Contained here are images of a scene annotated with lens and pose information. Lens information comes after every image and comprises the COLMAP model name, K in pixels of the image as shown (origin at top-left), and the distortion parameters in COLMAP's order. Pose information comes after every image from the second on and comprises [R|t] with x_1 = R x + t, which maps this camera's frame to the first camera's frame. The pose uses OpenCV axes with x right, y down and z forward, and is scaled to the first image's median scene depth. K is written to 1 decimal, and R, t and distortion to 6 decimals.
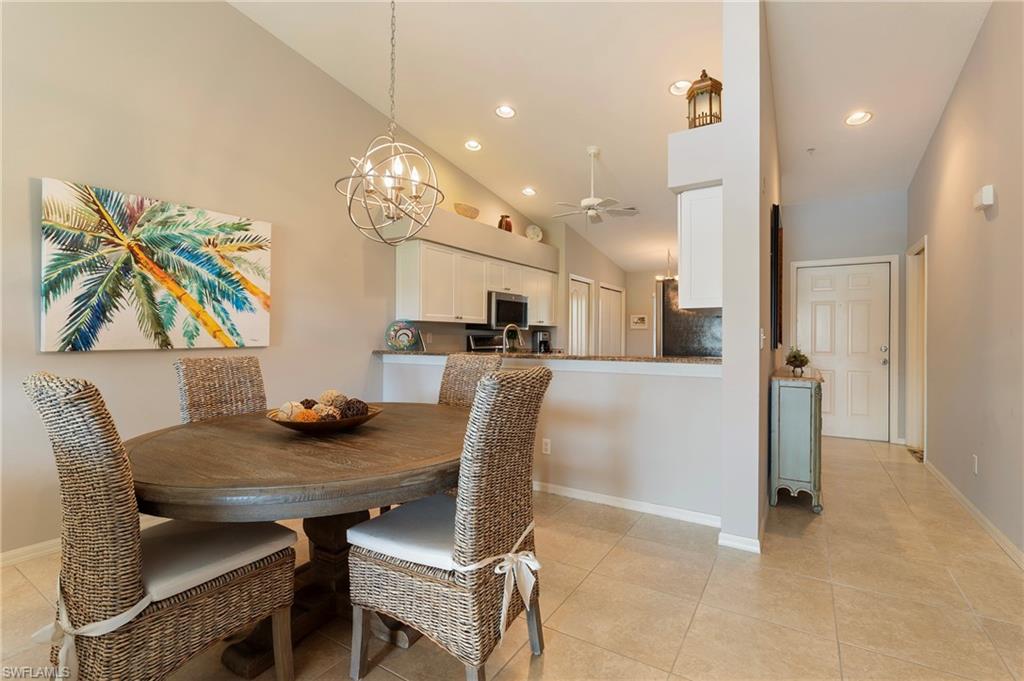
lens RADIAL K [[457.9, 0, 512.0], [0, 457.9, 340.5], [0, 0, 1]] dist [-0.002393, -0.000335]
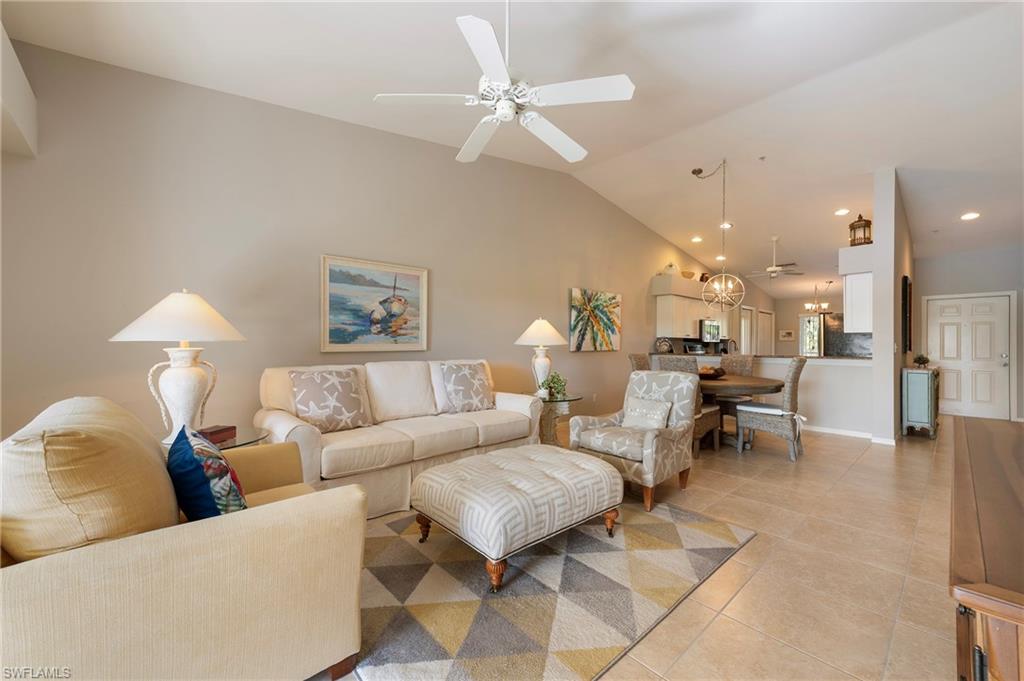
lens RADIAL K [[402.0, 0, 512.5], [0, 402.0, 344.1], [0, 0, 1]] dist [0.030553, 0.000101]
pose [[0.968003, 0.003189, -0.250918, -0.595503], [-0.005769, 0.999938, -0.009545, 0.005924], [0.250872, 0.010687, 0.967961, -1.115403]]
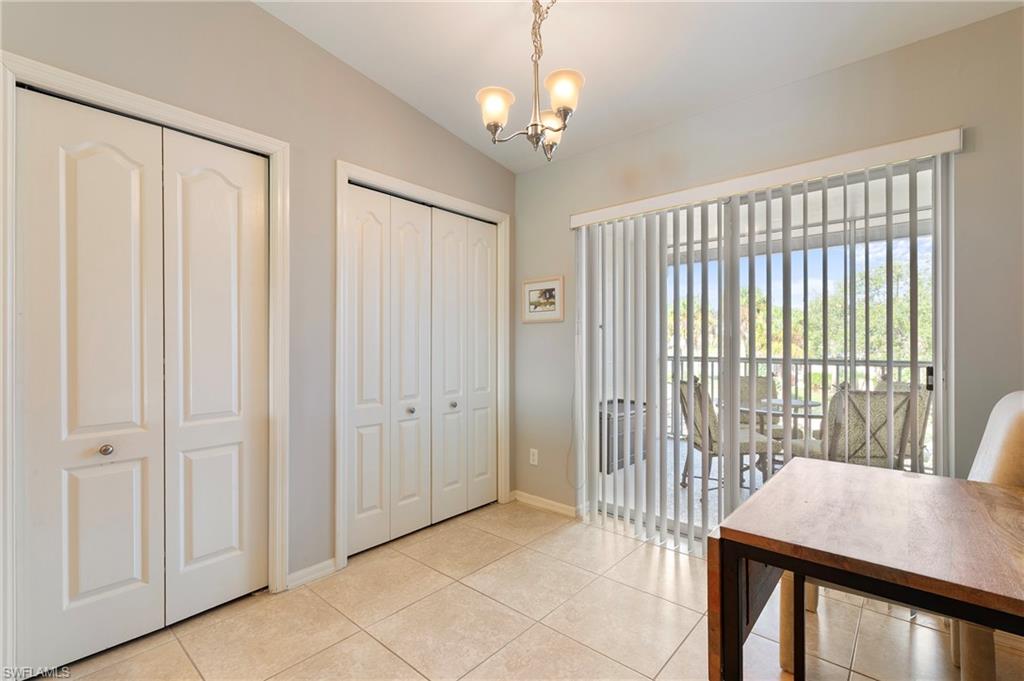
lens RADIAL K [[457.9, 0, 512.0], [0, 457.9, 340.5], [0, 0, 1]] dist [-0.002393, -0.000335]
pose [[0.989832, -0.006784, -0.142077, 0.831123], [0.004682, 0.999875, -0.015123, -0.011207], [0.142162, 0.014304, 0.989740, 1.727052]]
